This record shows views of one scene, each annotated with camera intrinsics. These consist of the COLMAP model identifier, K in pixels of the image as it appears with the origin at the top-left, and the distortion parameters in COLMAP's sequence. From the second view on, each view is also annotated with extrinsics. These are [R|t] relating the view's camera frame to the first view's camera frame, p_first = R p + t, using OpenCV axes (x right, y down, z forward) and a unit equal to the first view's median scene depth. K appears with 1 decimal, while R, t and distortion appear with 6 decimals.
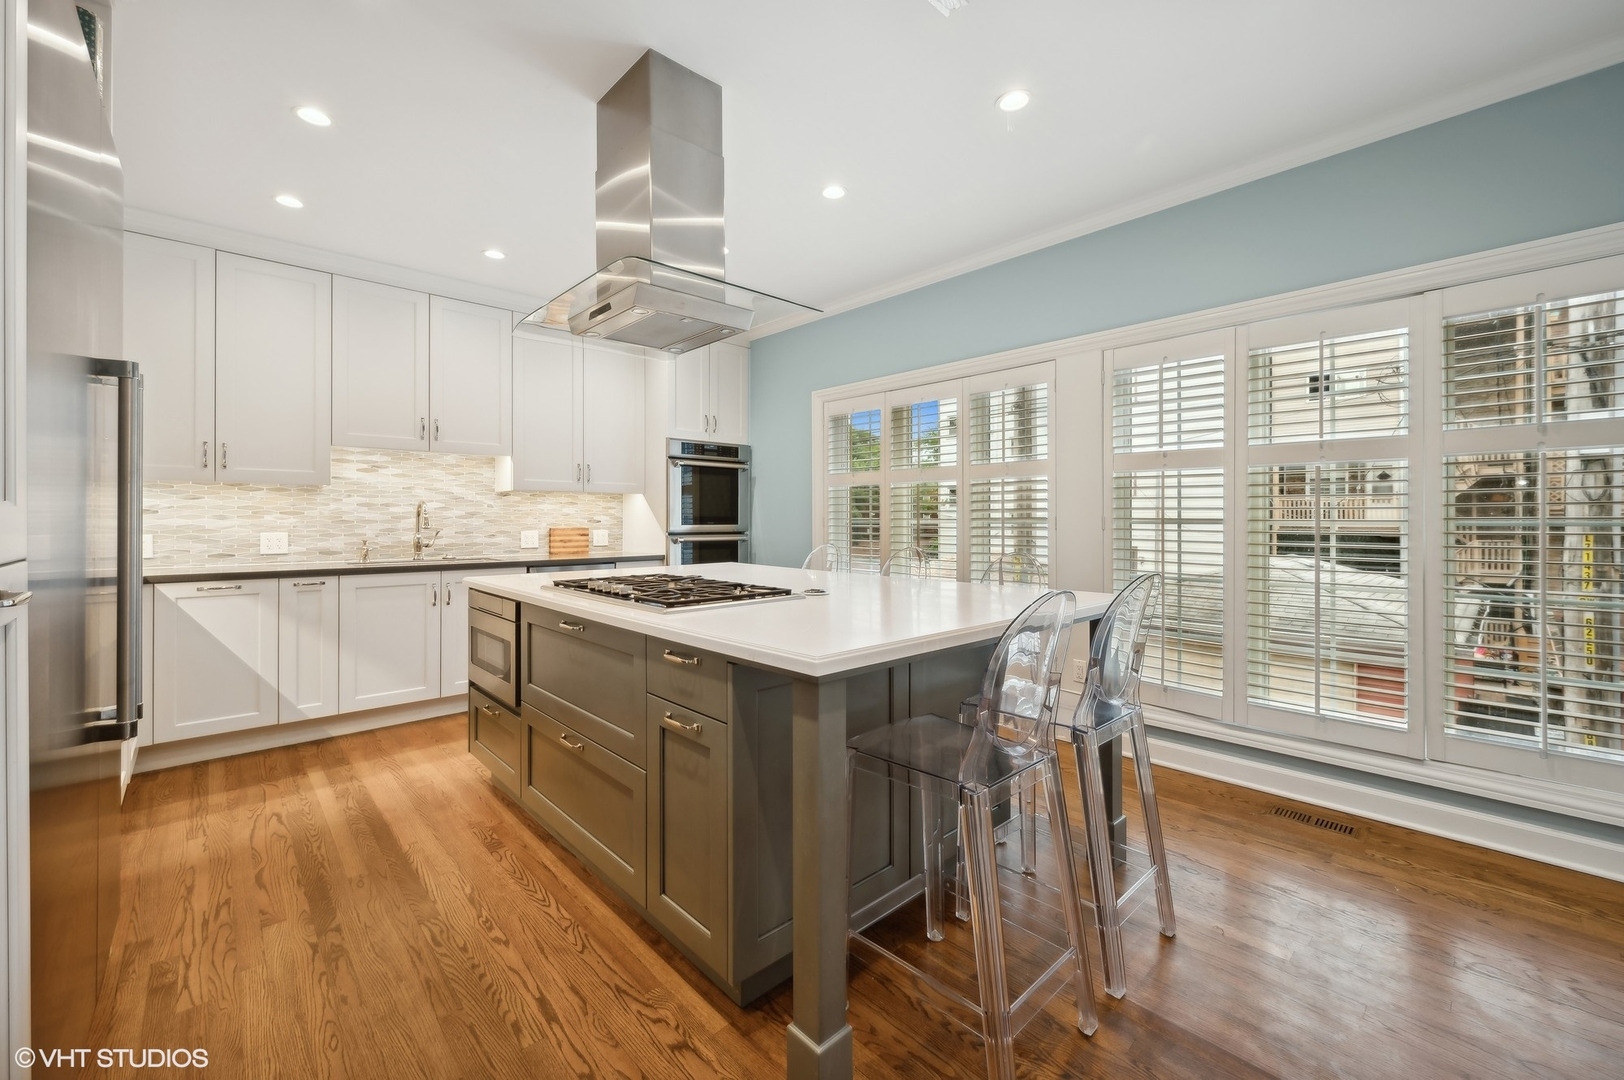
lens RADIAL K [[656.3, 0, 811.2], [0, 656.3, 522.9], [0, 0, 1]] dist [-0.000692, 0.000749]
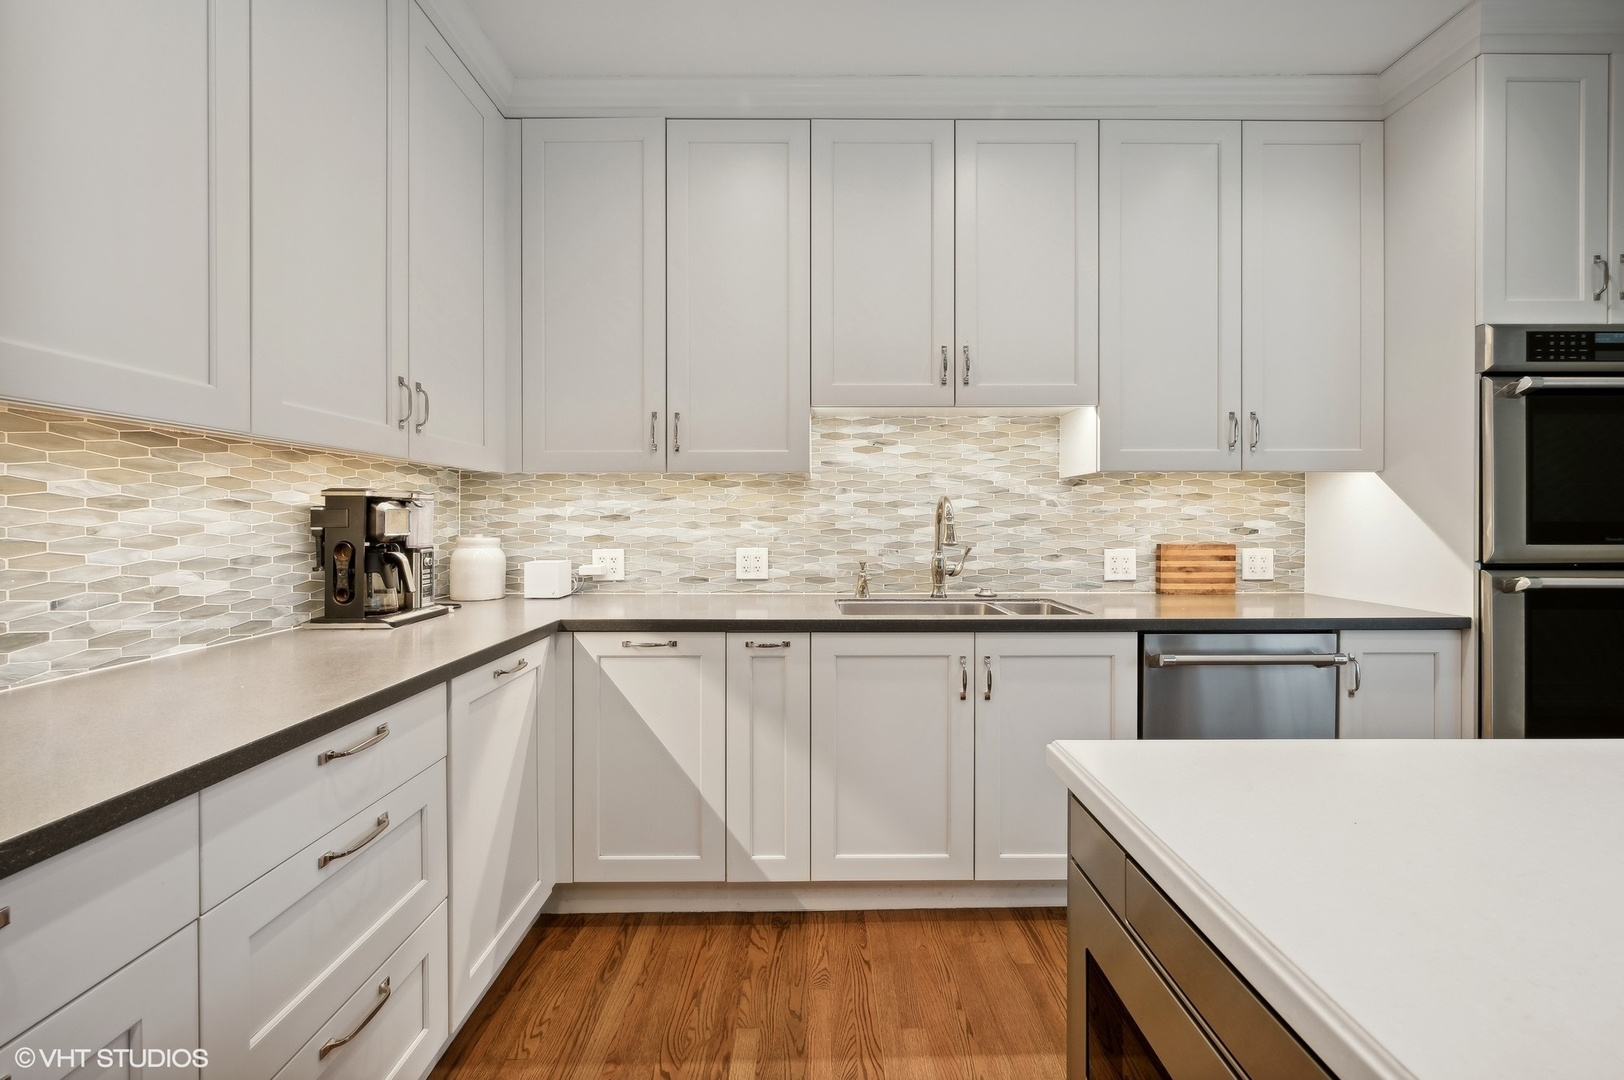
lens RADIAL K [[656.3, 0, 815.9], [0, 656.3, 514.6], [0, 0, 1]] dist [-0.000692, 0.000749]
pose [[0.737951, -0.006208, -0.674826, -0.300956], [-0.001779, 0.999936, -0.011145, -0.011253], [0.674852, 0.009425, 0.737893, 0.522473]]
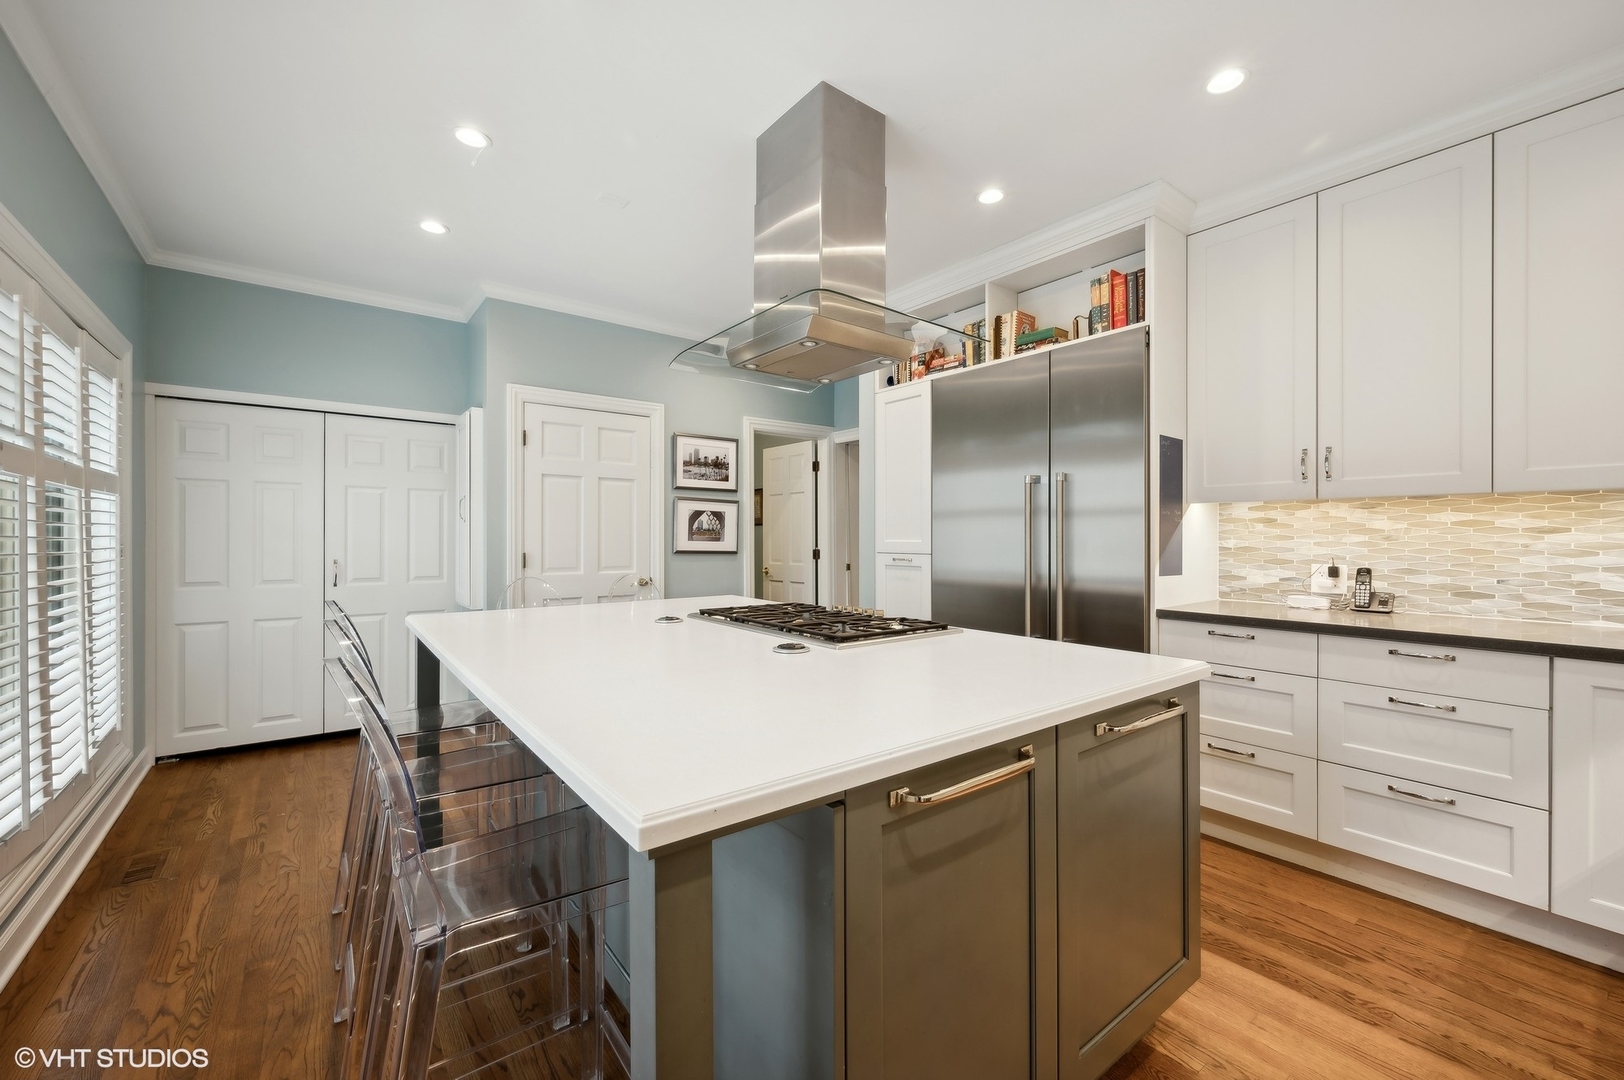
lens RADIAL K [[656.3, 0, 809.1], [0, 656.3, 542.6], [0, 0, 1]] dist [-0.000692, 0.000749]
pose [[-0.995350, 0.000152, 0.096323, -0.183573], [0.002097, 0.999796, 0.020083, -0.022269], [-0.096300, 0.020192, -0.995147, 1.172047]]
